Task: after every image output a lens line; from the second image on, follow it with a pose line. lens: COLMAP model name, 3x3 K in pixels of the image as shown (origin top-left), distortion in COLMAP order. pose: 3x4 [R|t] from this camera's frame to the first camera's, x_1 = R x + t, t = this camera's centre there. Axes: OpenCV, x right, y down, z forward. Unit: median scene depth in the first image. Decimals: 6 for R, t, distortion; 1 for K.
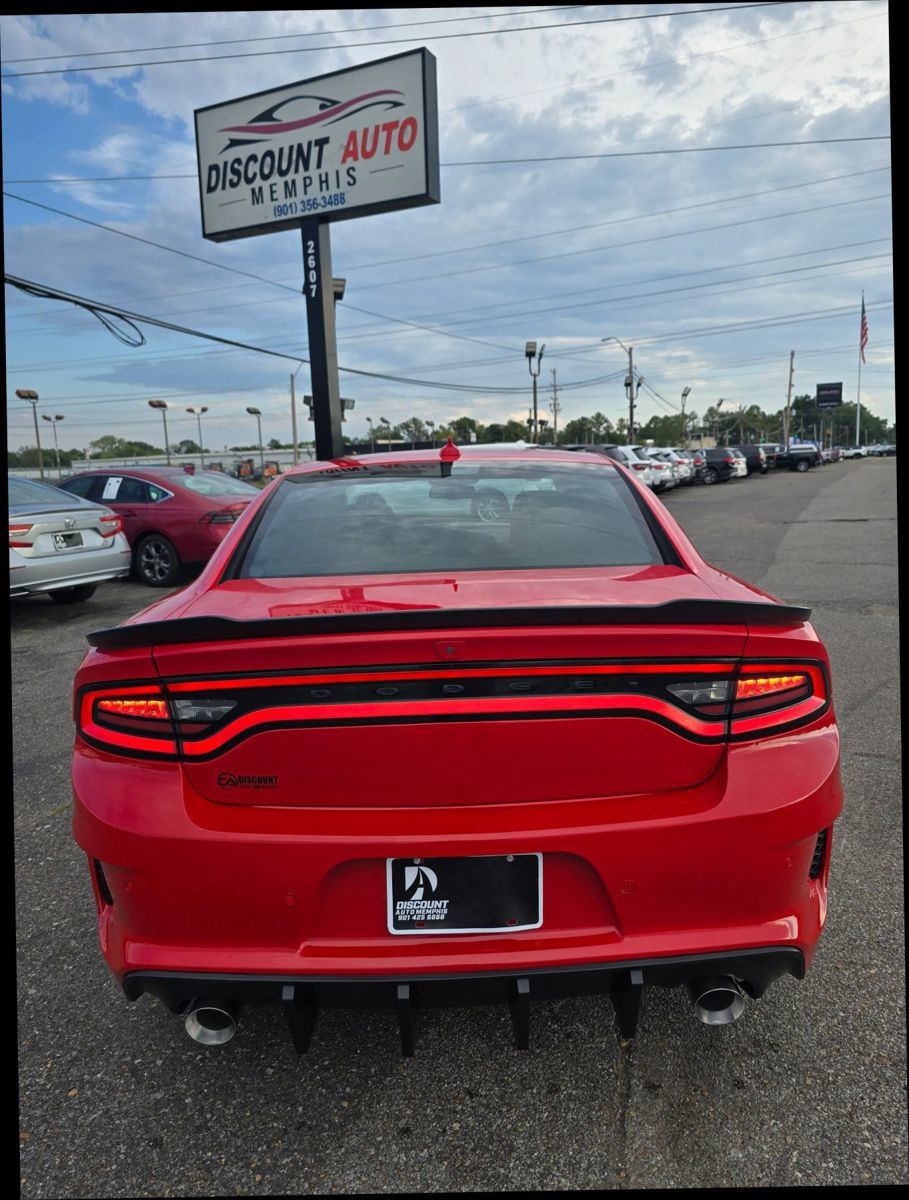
lens RADIAL K [[817.1, 0, 467.9], [0, 817.1, 589.9], [0, 0, 1]] dist [0.015760, -0.015814]
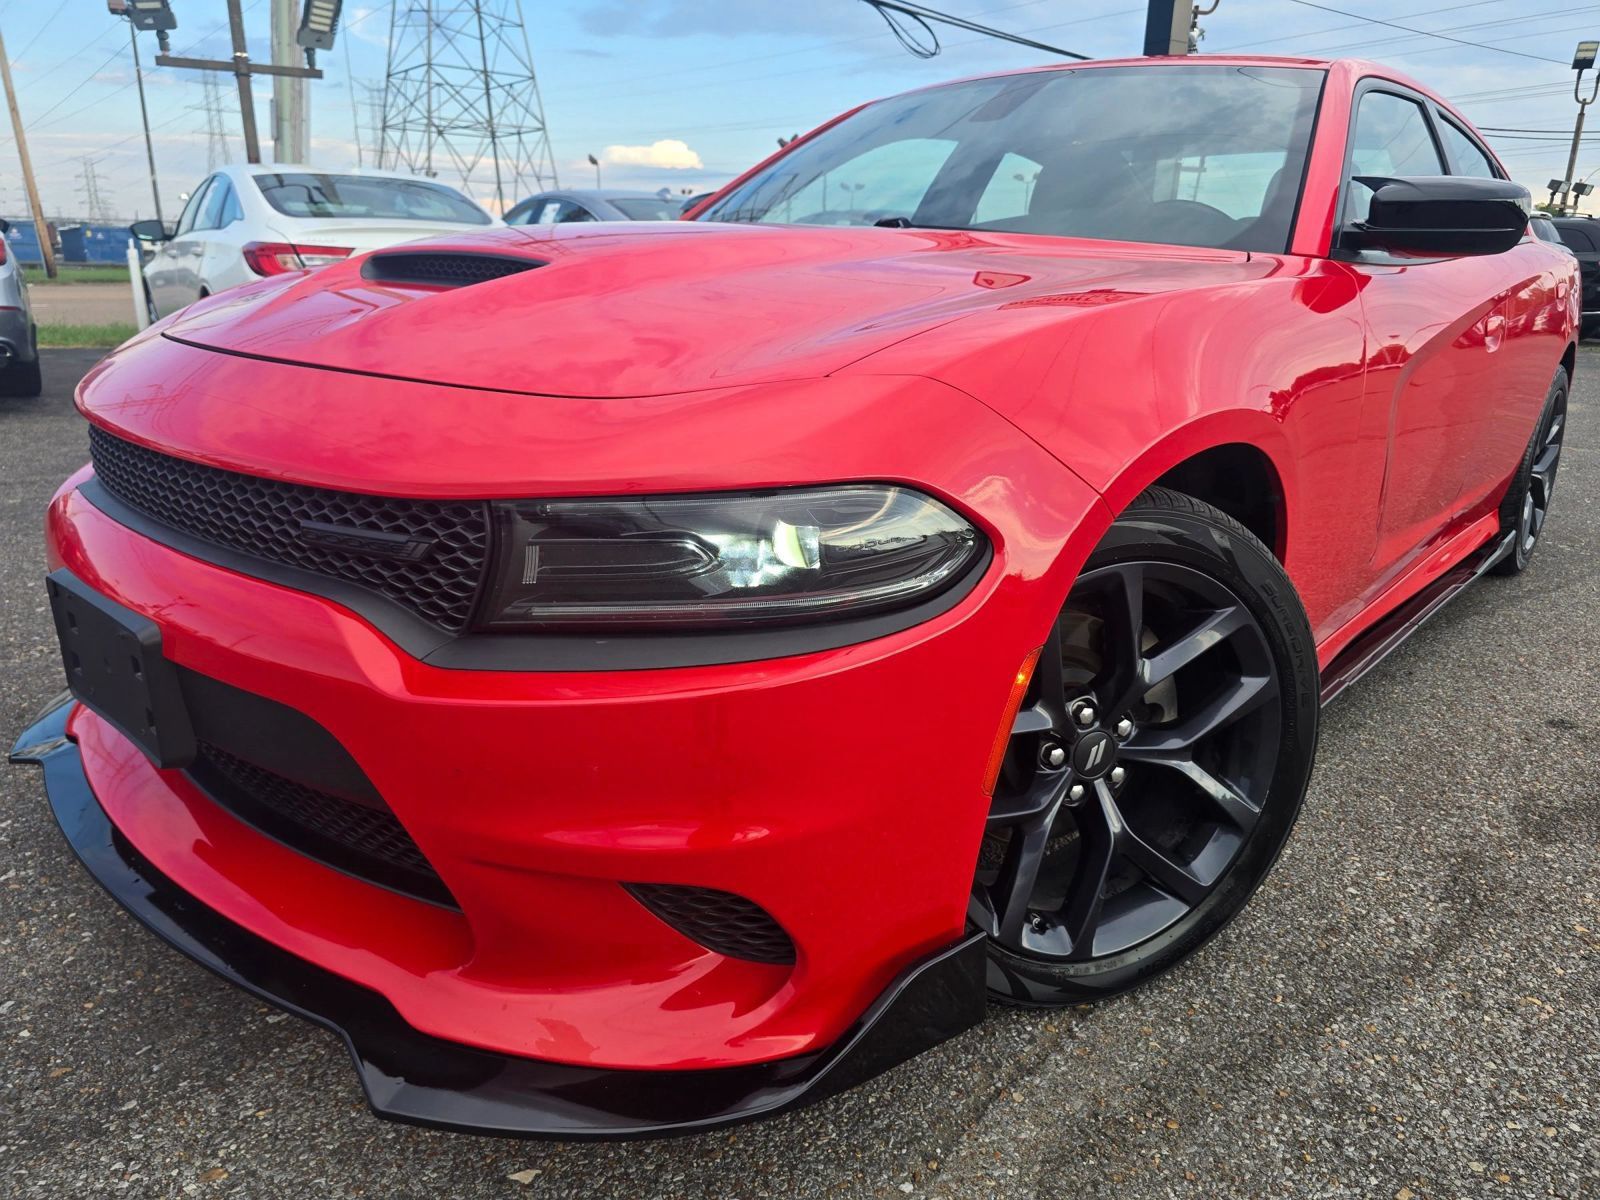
lens RADIAL K [[1088.2, 0, 781.7], [0, 1088.2, 603.1], [0, 0, 1]] dist [0.043128, -0.040366]
pose [[0.863651, 0.194521, -0.465047, 0.053602], [-0.123310, 0.976044, 0.179258, 0.030069], [0.488775, -0.097471, 0.866948, 0.046976]]
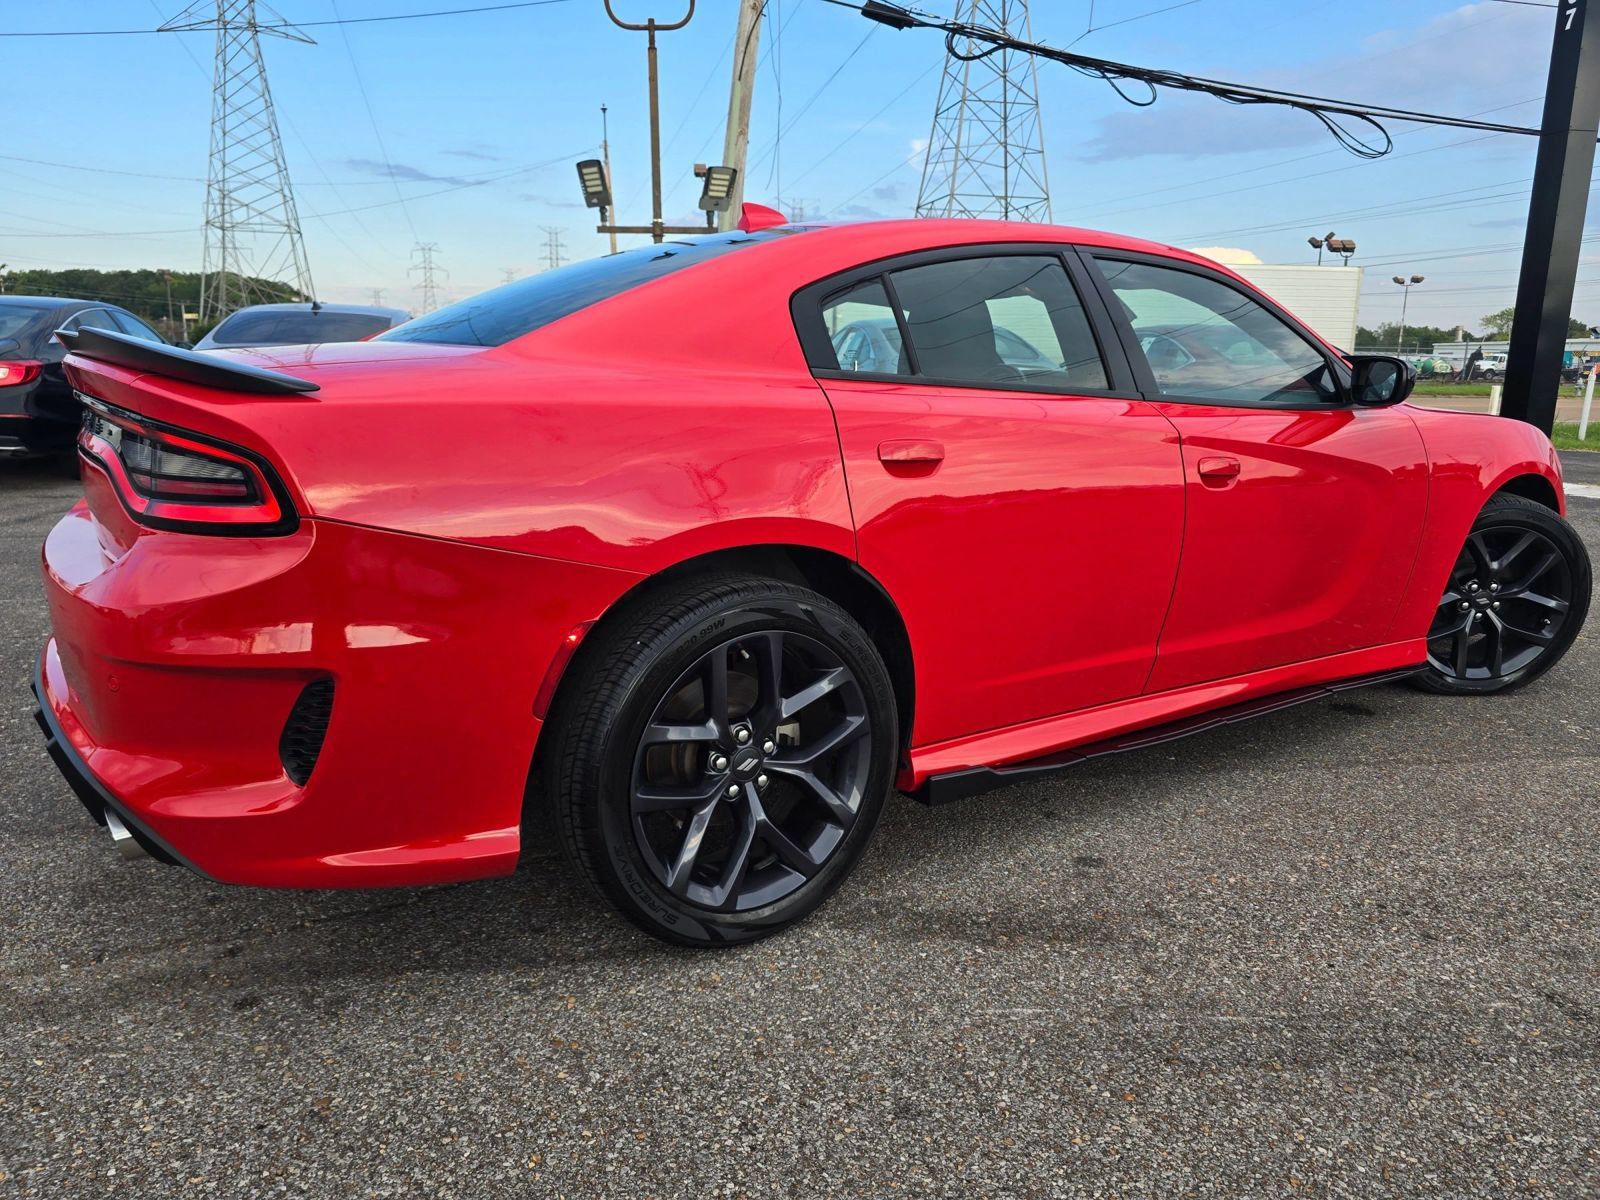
lens RADIAL K [[1088.2, 0, 787.7], [0, 1088.2, 597.9], [0, 0, 1]] dist [0.043128, -0.040366]
pose [[0.545617, 0.215390, -0.809882, 0.220415], [-0.158066, 0.975511, 0.152951, -0.001343], [0.822993, 0.044562, 0.566301, 0.131685]]
